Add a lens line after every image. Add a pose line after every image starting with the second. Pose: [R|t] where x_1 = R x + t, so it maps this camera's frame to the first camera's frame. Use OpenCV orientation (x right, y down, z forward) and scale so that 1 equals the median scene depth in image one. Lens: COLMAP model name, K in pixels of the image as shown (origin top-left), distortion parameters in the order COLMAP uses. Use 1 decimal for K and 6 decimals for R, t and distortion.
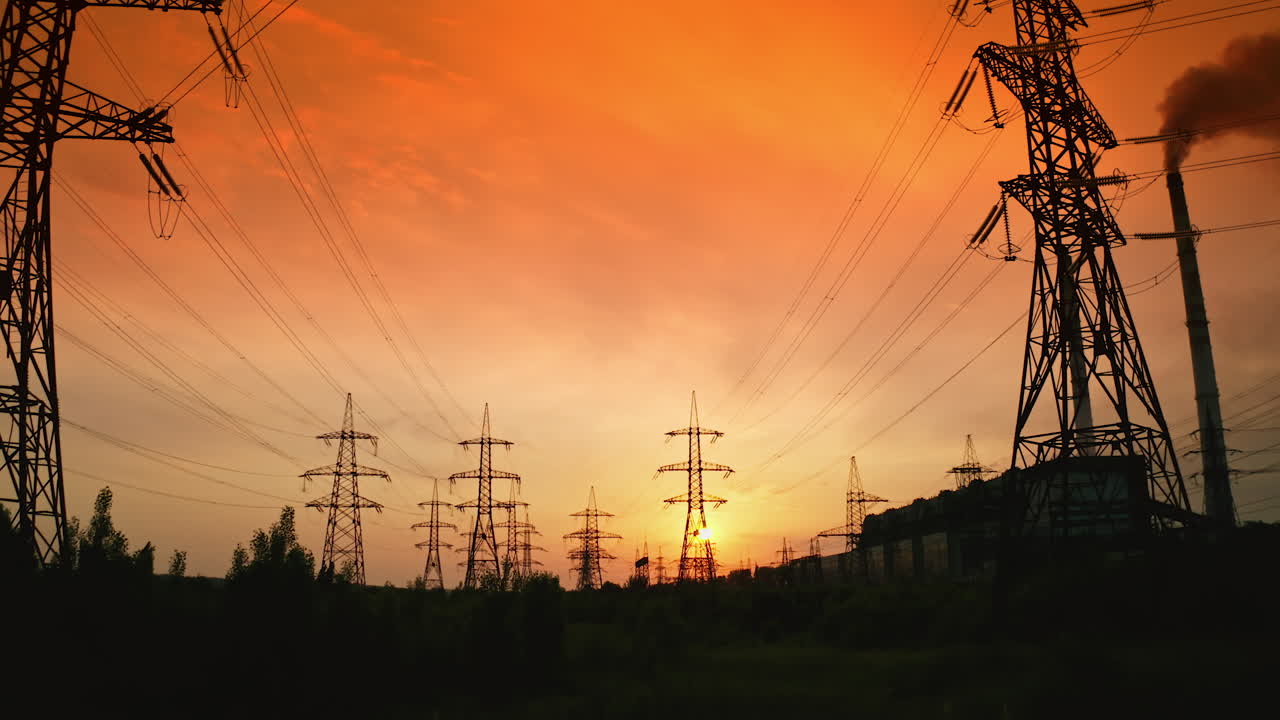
lens RADIAL K [[1018.5, 0, 640.0], [0, 1018.5, 360.0], [0, 0, 1]] dist [-0.185976, 0.007338]
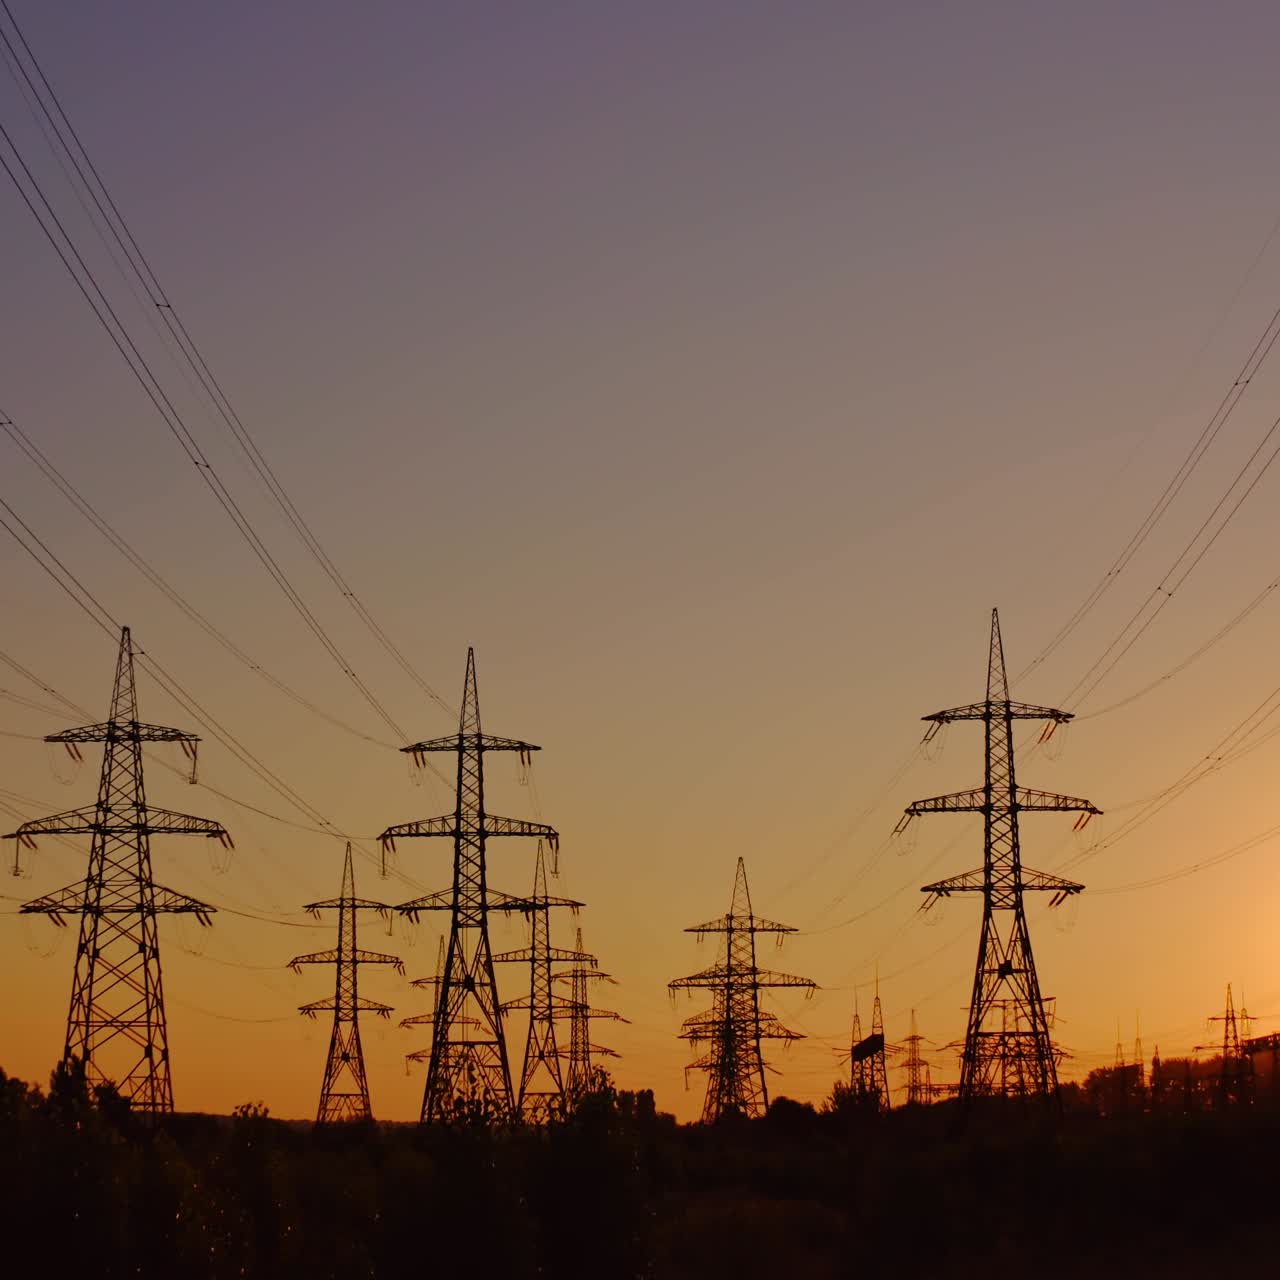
lens RADIAL K [[2547.9, 0, 640.0], [0, 2547.9, 640.0], [0, 0, 1]] dist [-0.165182, -0.185007]
pose [[0.996237, -0.013754, -0.085568, 0.000070], [0.016863, 0.999220, 0.035718, 0.005533], [0.085010, -0.037026, 0.995692, 0.014623]]
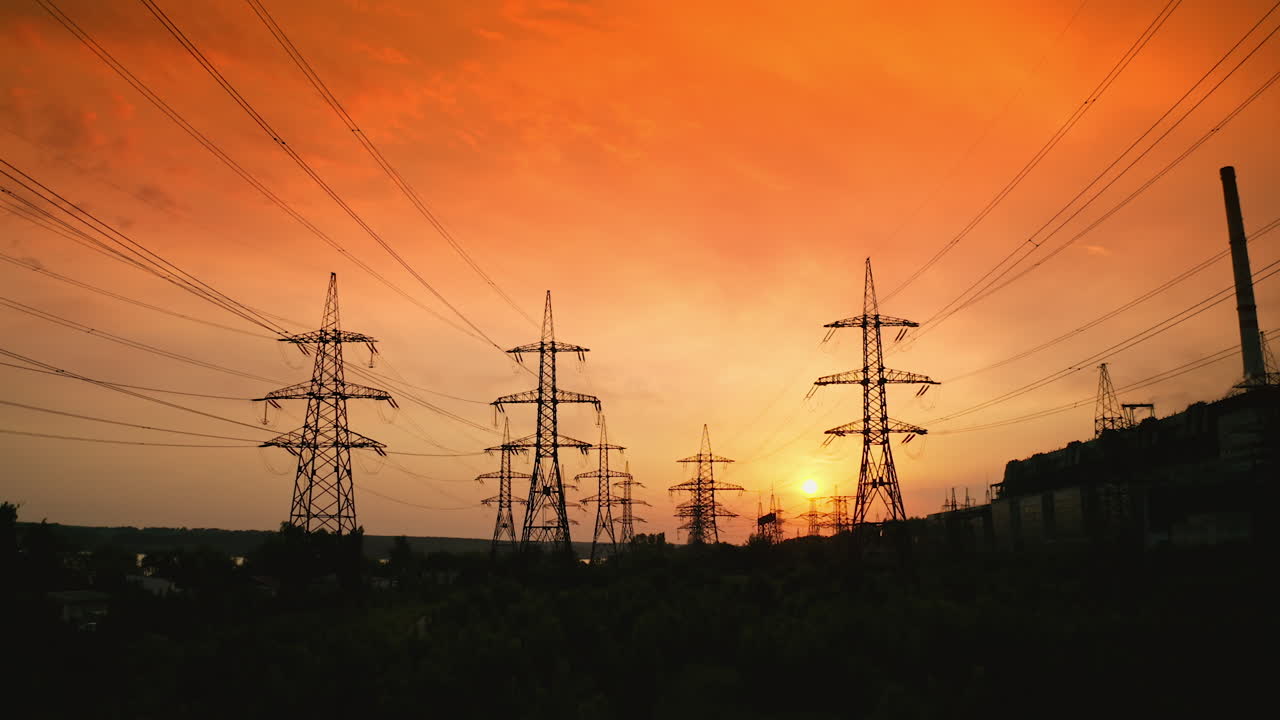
lens RADIAL K [[1018.5, 0, 640.0], [0, 1018.5, 360.0], [0, 0, 1]] dist [-0.185976, 0.007338]
pose [[0.994370, -0.015436, -0.104832, -0.023635], [0.020468, 0.998681, 0.047094, 0.061816], [0.103967, -0.048975, 0.993374, 0.364560]]
